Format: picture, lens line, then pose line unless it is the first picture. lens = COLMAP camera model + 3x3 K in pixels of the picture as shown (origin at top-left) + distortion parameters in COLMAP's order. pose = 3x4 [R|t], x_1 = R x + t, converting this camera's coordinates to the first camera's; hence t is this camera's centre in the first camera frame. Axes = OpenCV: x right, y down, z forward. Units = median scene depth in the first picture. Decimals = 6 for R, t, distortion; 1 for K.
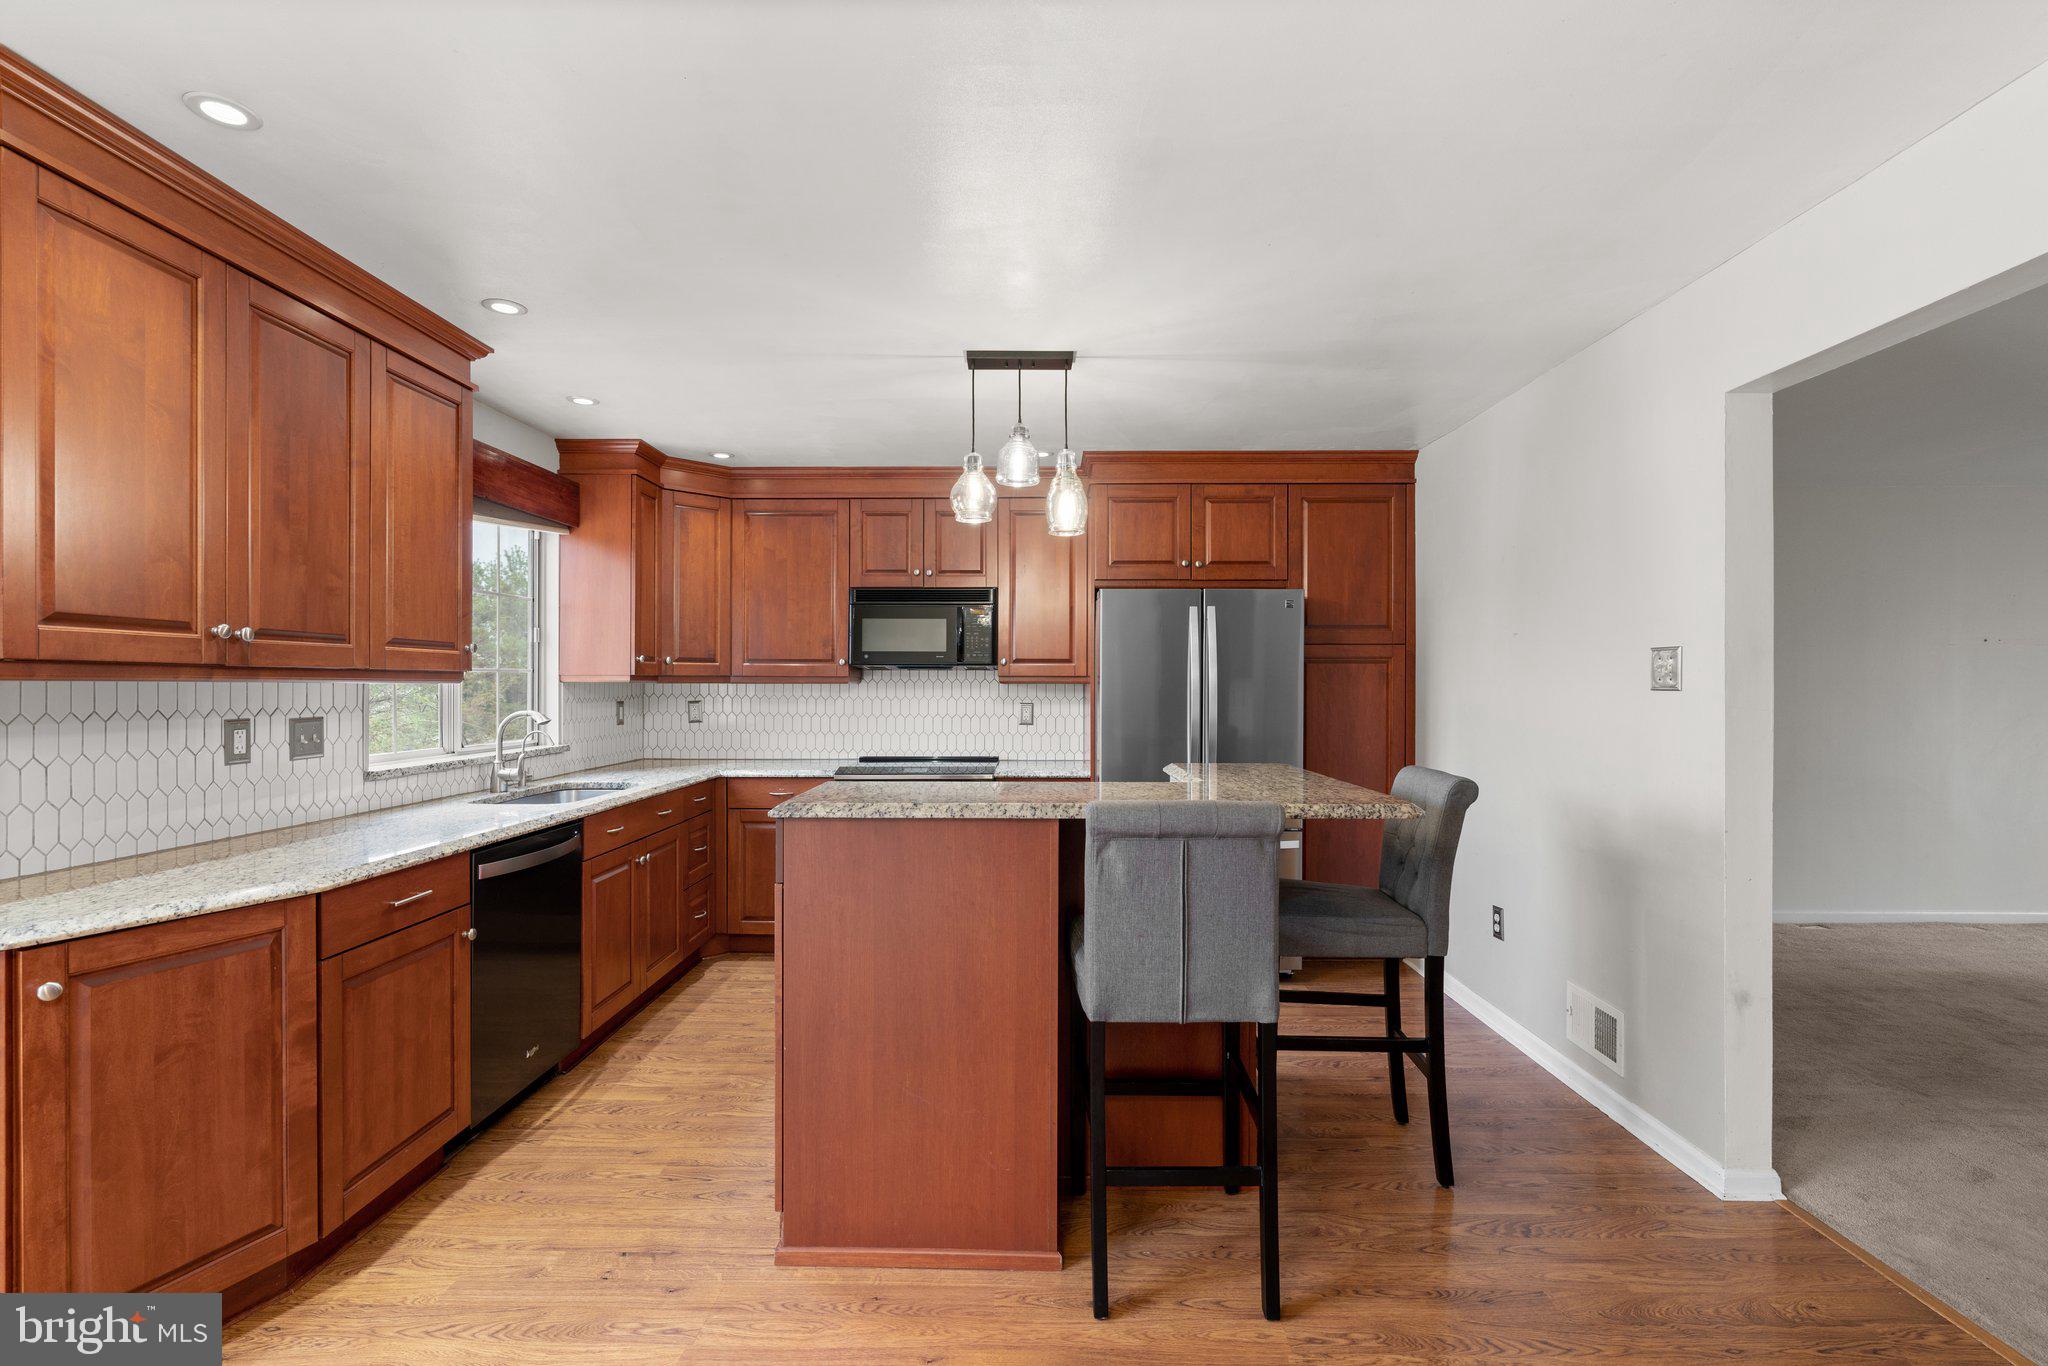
lens RADIAL K [[929.5, 0, 1022.7], [0, 929.5, 685.9], [0, 0, 1]] dist [-0.011526, 0.006026]
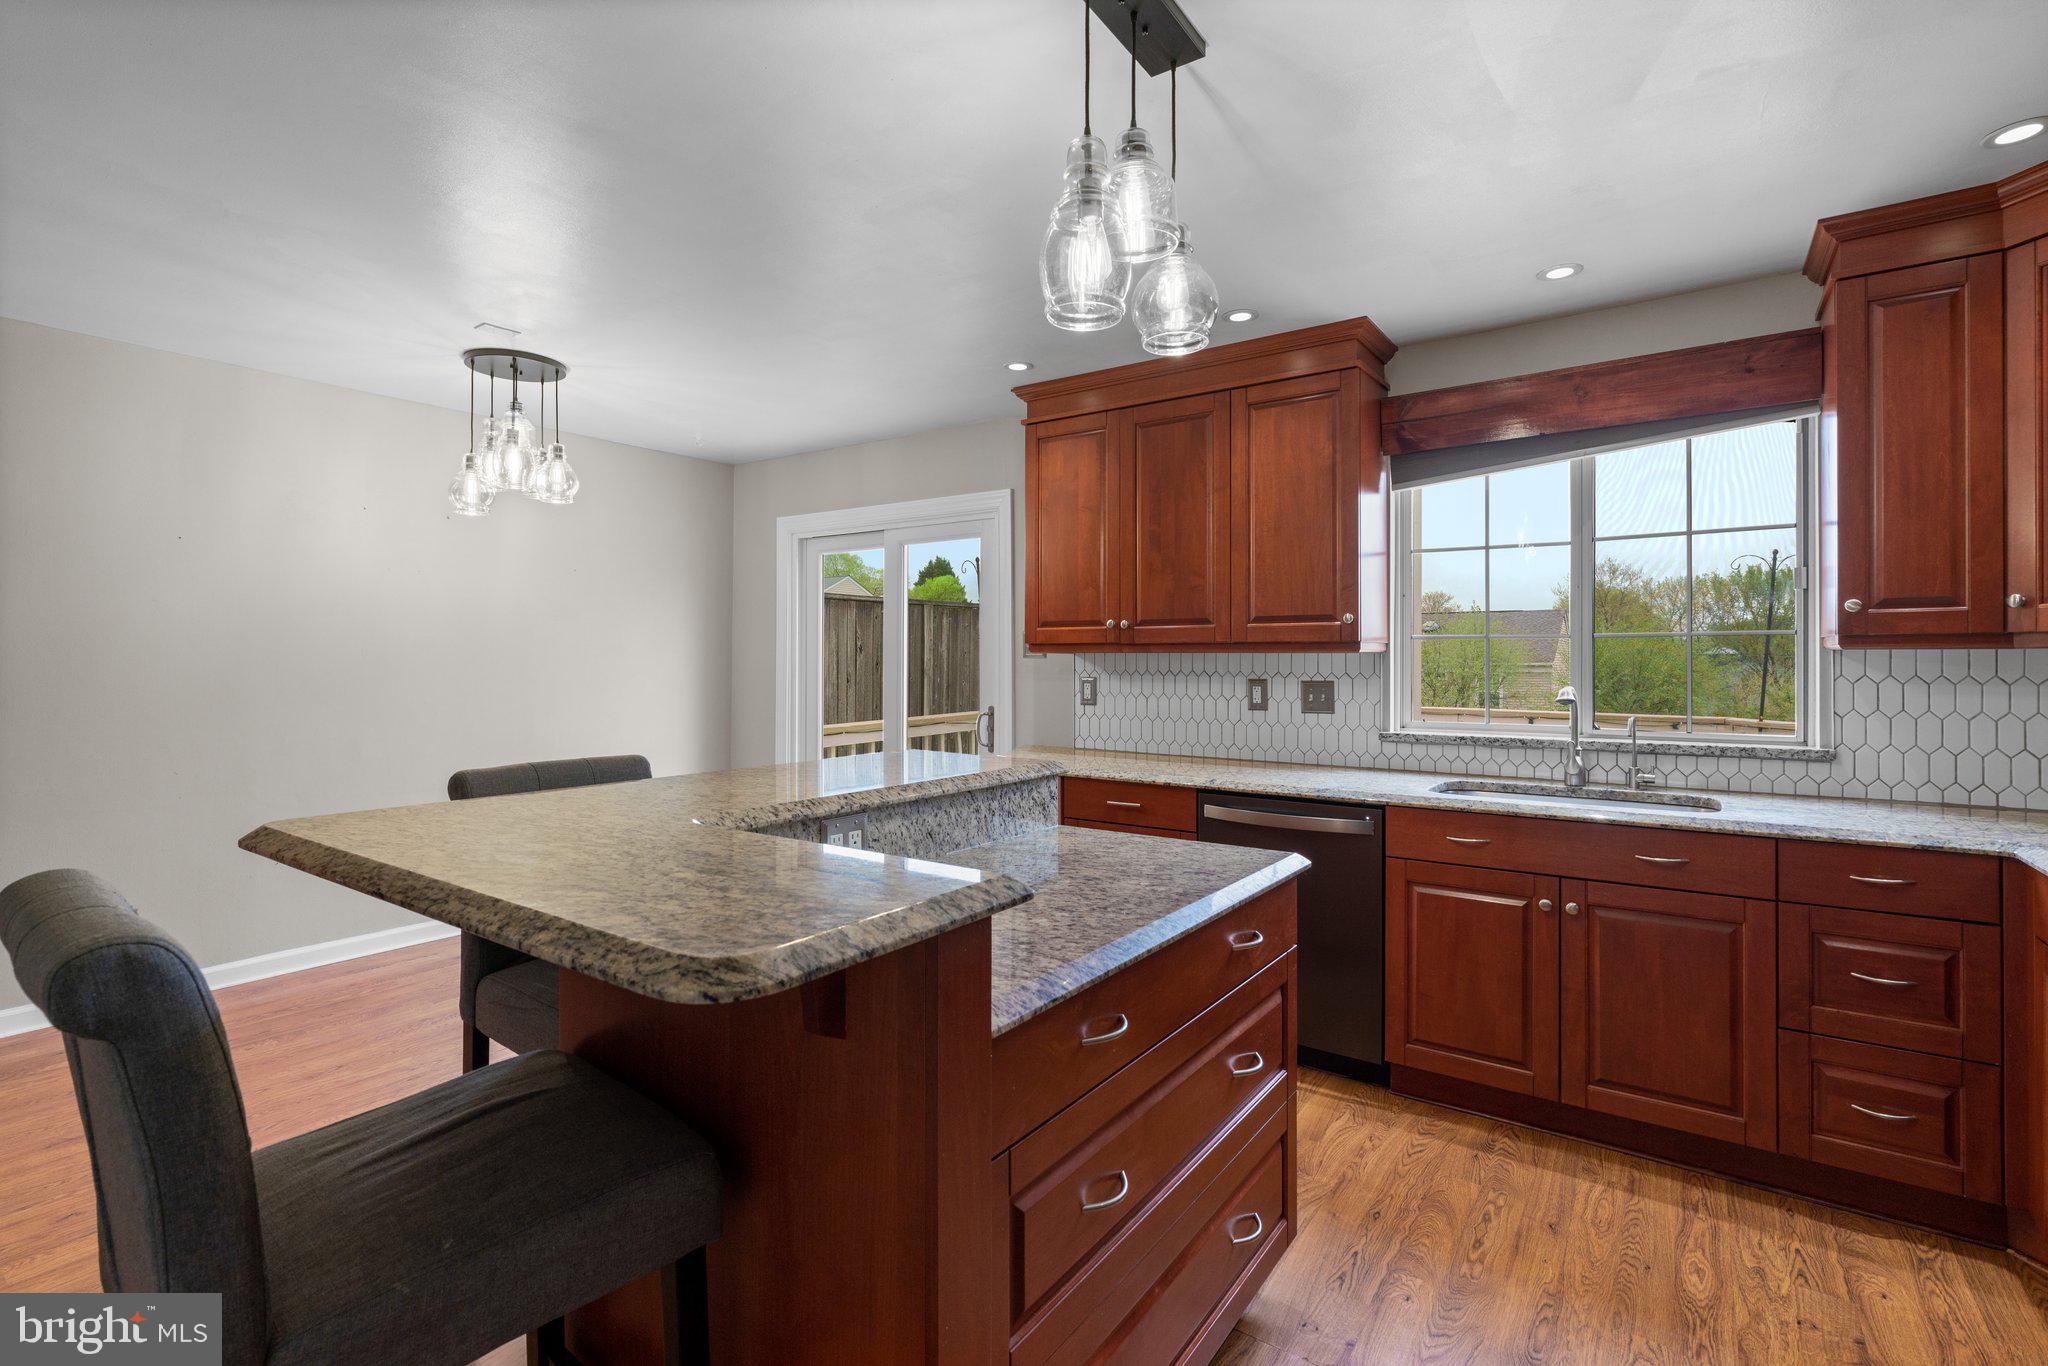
lens RADIAL K [[946.6, 0, 1017.8], [0, 946.6, 654.7], [0, 0, 1]] dist [-0.001782, 0.005828]
pose [[-0.573954, -0.007113, -0.818857, 0.502988], [-0.002909, 0.999974, -0.006647, 0.008240], [0.818882, -0.001432, -0.573960, 1.363450]]
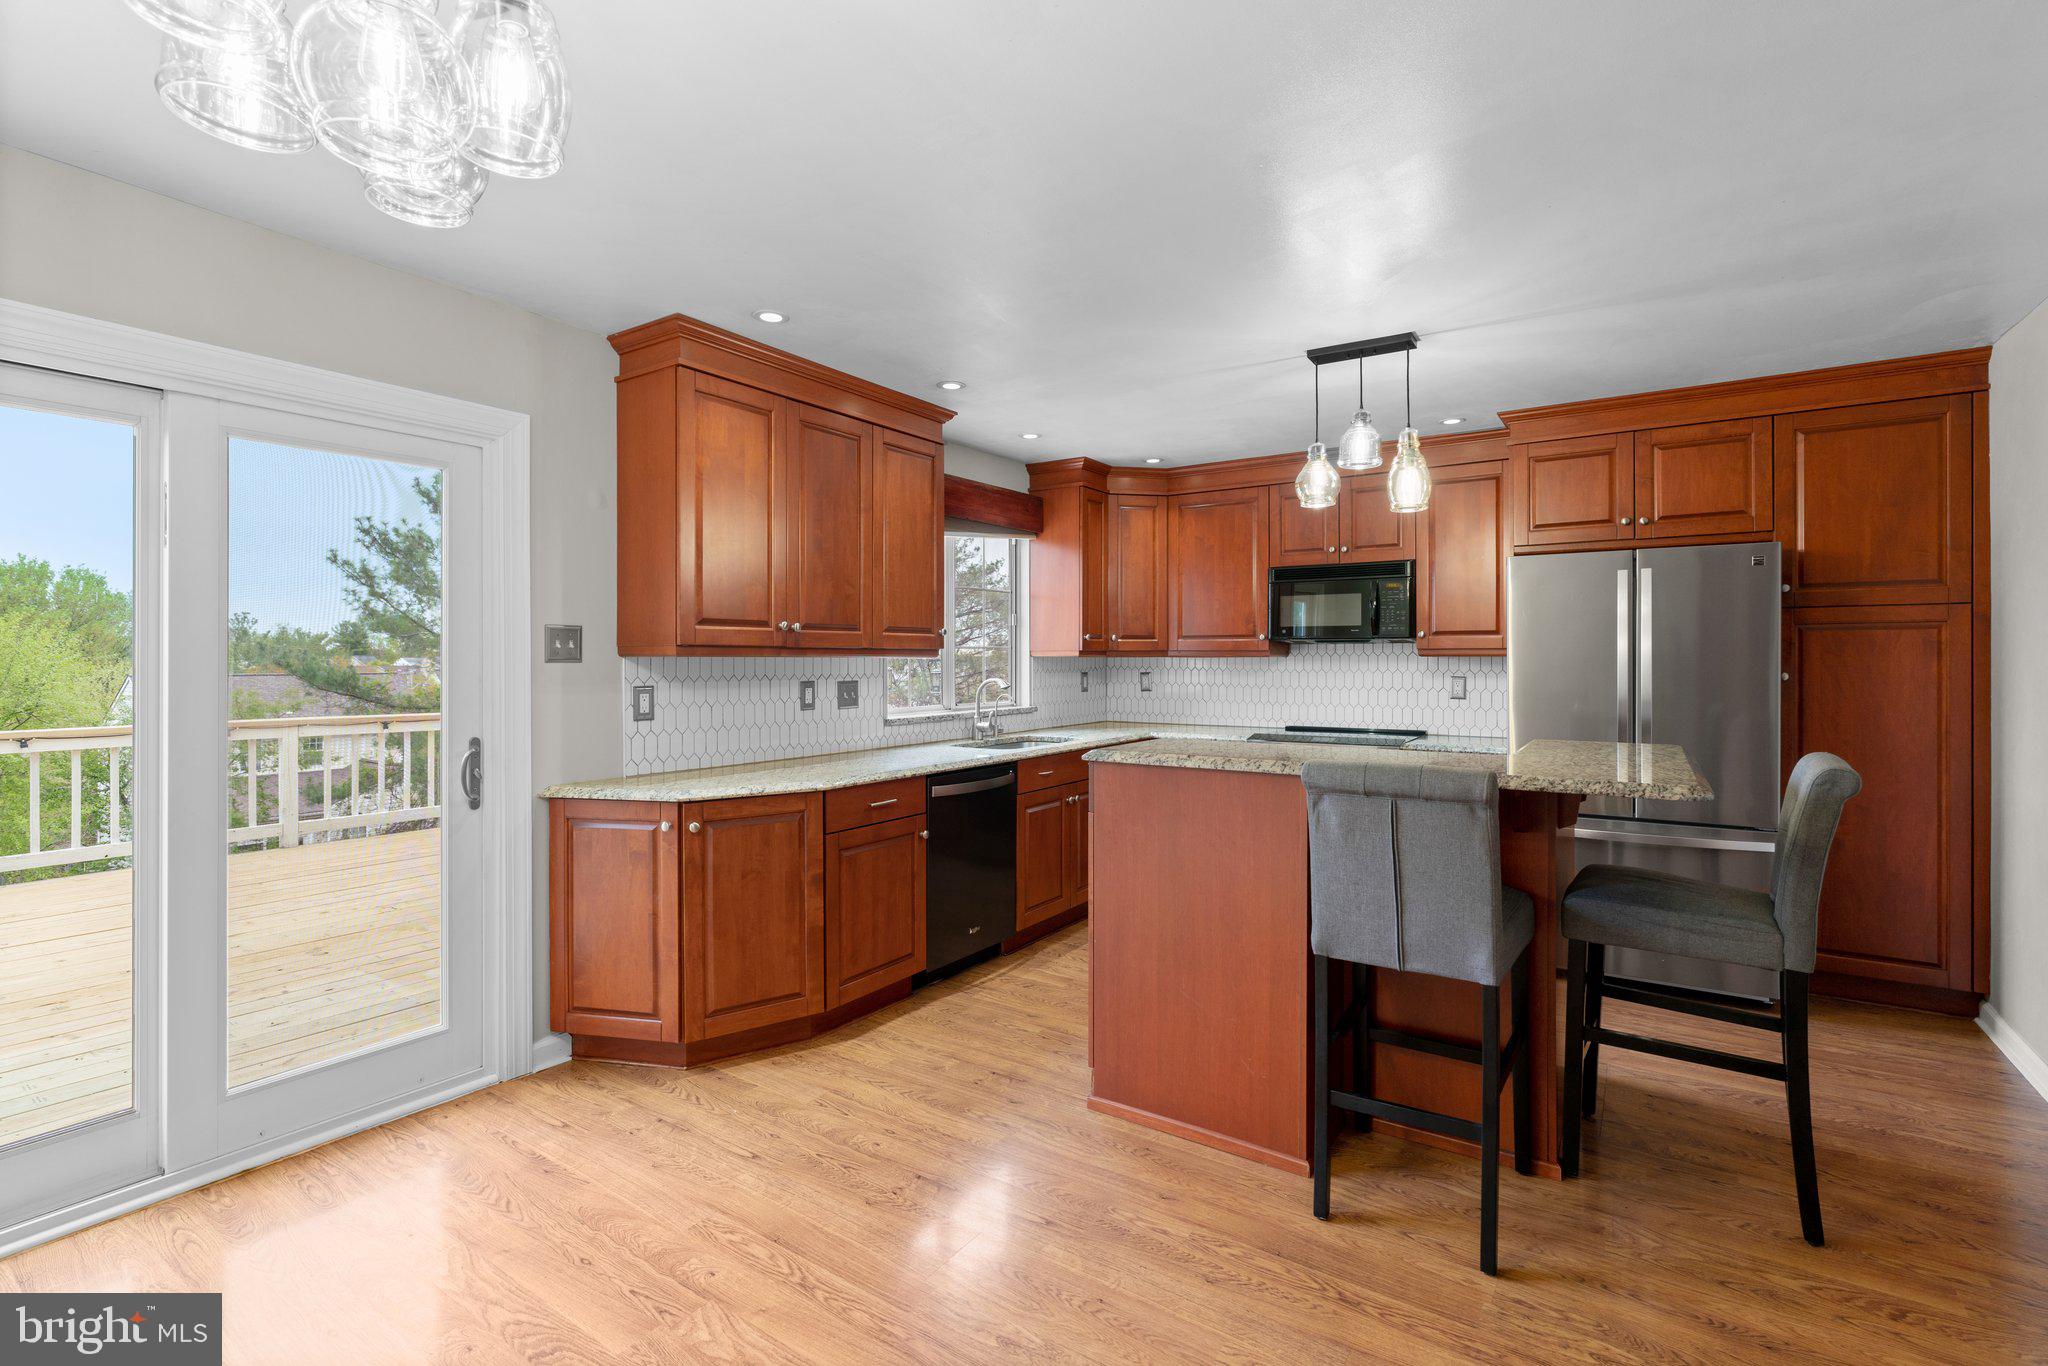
lens RADIAL K [[932.8, 0, 1020.8], [0, 932.8, 658.3], [0, 0, 1]] dist [-0.009557, 0.005705]
pose [[0.836672, -0.002429, -0.547699, 0.273904], [0.001495, 0.999997, -0.002152, 0.001366], [0.547702, 0.000982, 0.836673, -0.102019]]
